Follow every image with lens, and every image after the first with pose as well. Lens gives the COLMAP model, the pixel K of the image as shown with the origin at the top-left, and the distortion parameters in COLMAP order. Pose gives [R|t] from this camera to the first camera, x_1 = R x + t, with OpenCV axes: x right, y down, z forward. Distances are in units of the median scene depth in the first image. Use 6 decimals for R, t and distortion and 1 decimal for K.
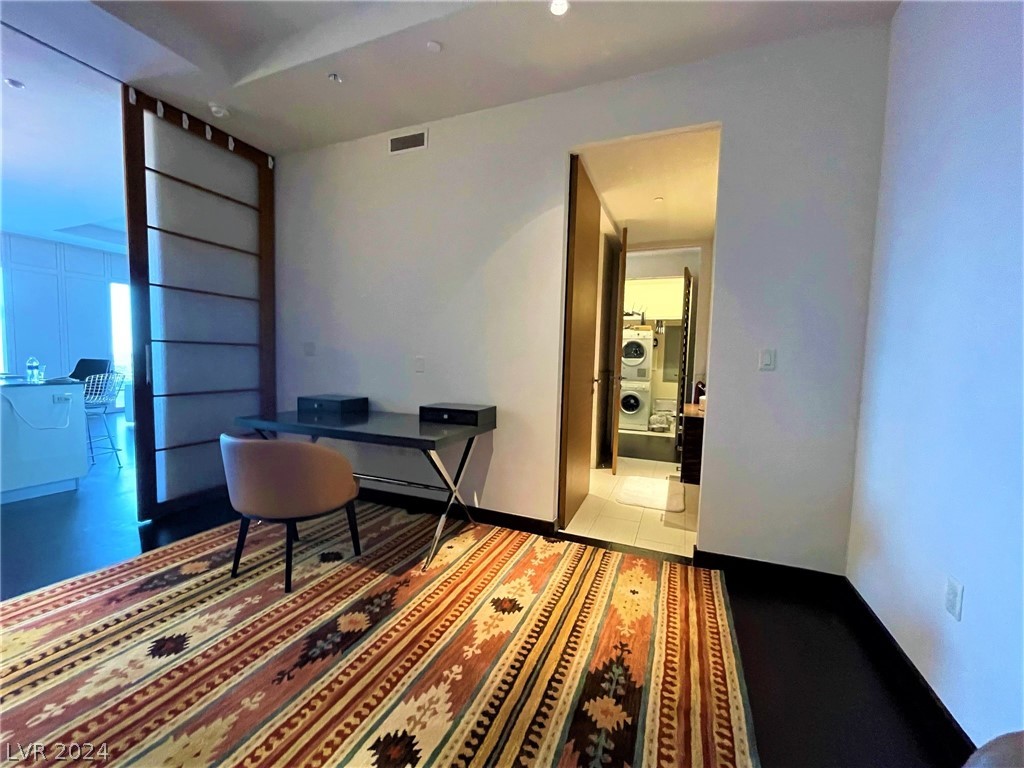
lens RADIAL K [[417.2, 0, 508.6], [0, 417.2, 387.0], [0, 0, 1]] dist [-0.001602, 0.000732]
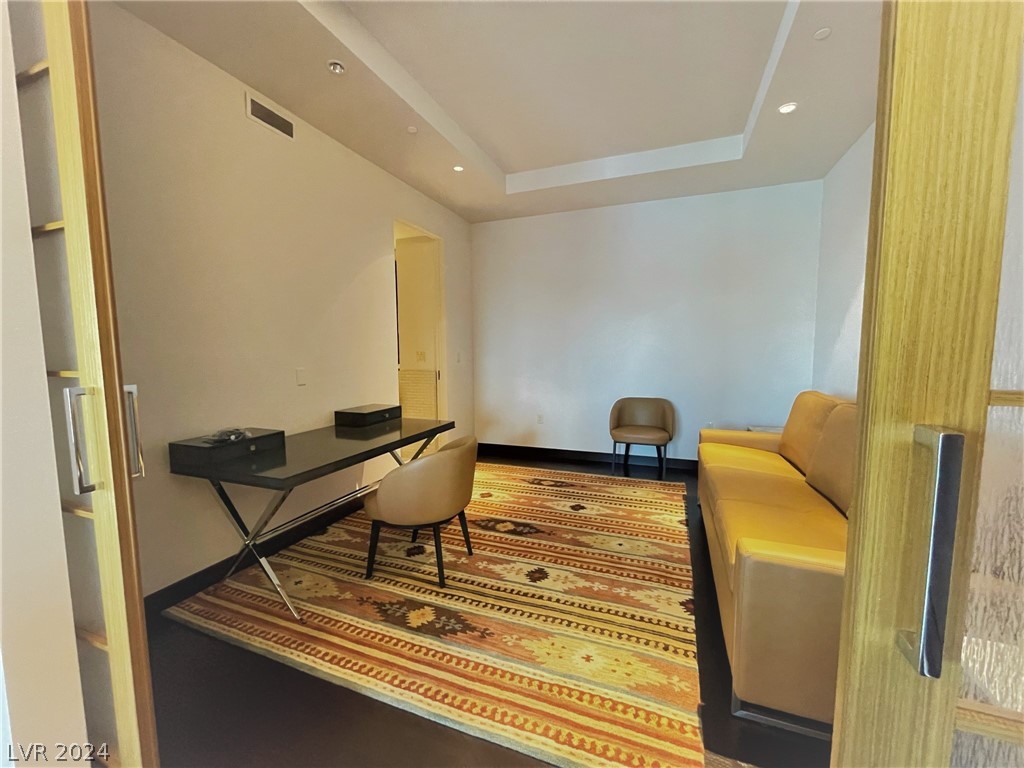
lens RADIAL K [[417.2, 0, 508.6], [0, 417.2, 387.0], [0, 0, 1]] dist [-0.001602, 0.000732]
pose [[-0.021305, -0.118737, 0.992697, -1.986927], [0.074370, 0.989983, 0.120008, -0.190679], [-0.997003, 0.076383, -0.012261, 0.976279]]
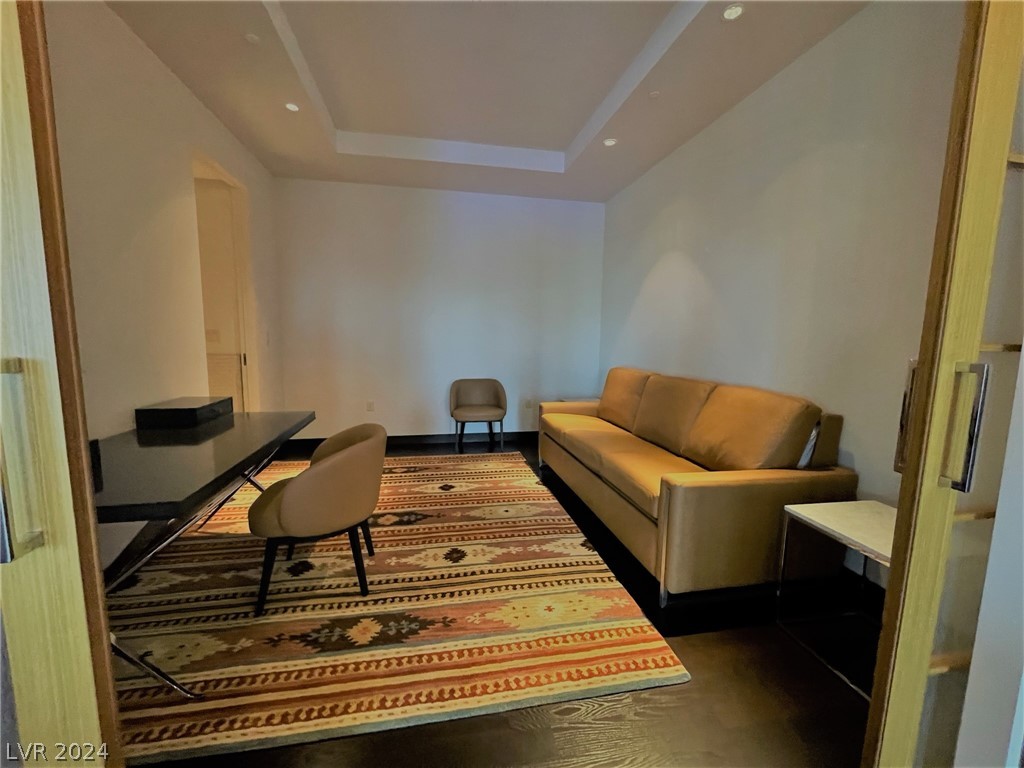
lens RADIAL K [[417.2, 0, 508.6], [0, 417.2, 387.0], [0, 0, 1]] dist [-0.001602, 0.000732]
pose [[-0.552022, -0.137197, 0.822465, -1.850682], [0.024822, 0.983230, 0.180674, -0.191966], [-0.833460, 0.120151, -0.539358, 1.422017]]
